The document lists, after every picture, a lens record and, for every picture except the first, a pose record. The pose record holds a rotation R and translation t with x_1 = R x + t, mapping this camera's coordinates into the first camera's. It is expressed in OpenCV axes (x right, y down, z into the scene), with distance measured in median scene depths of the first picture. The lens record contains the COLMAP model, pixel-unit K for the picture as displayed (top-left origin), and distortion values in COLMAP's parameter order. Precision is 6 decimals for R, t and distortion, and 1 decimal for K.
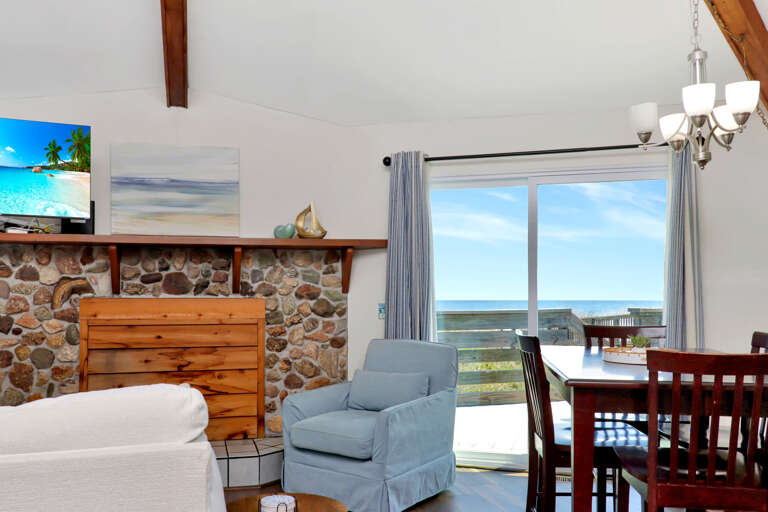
lens RADIAL K [[644.4, 0, 401.7], [0, 644.4, 292.1], [0, 0, 1]] dist [0.008013, 0.008210]
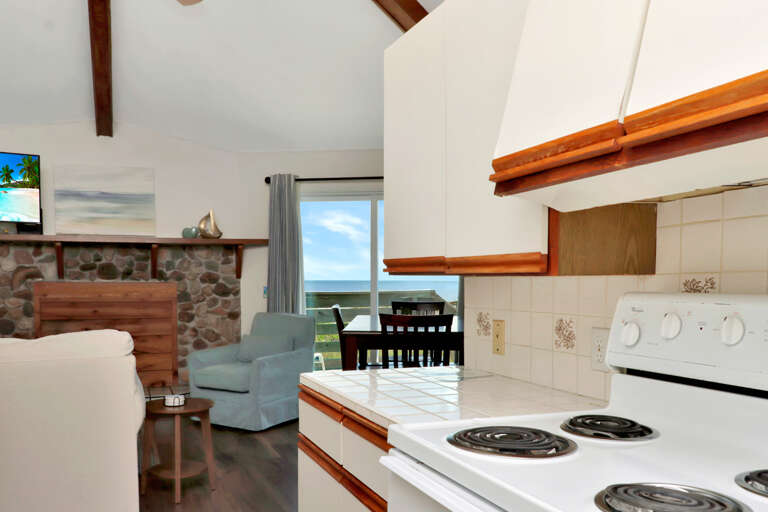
lens RADIAL K [[633.9, 0, 386.3], [0, 633.9, 316.5], [0, 0, 1]] dist [0.009161, 0.003148]
pose [[0.996029, -0.001252, 0.089019, 0.104984], [-0.005022, 0.997519, 0.070224, -0.014495], [-0.088886, -0.070392, 0.993551, -0.354387]]
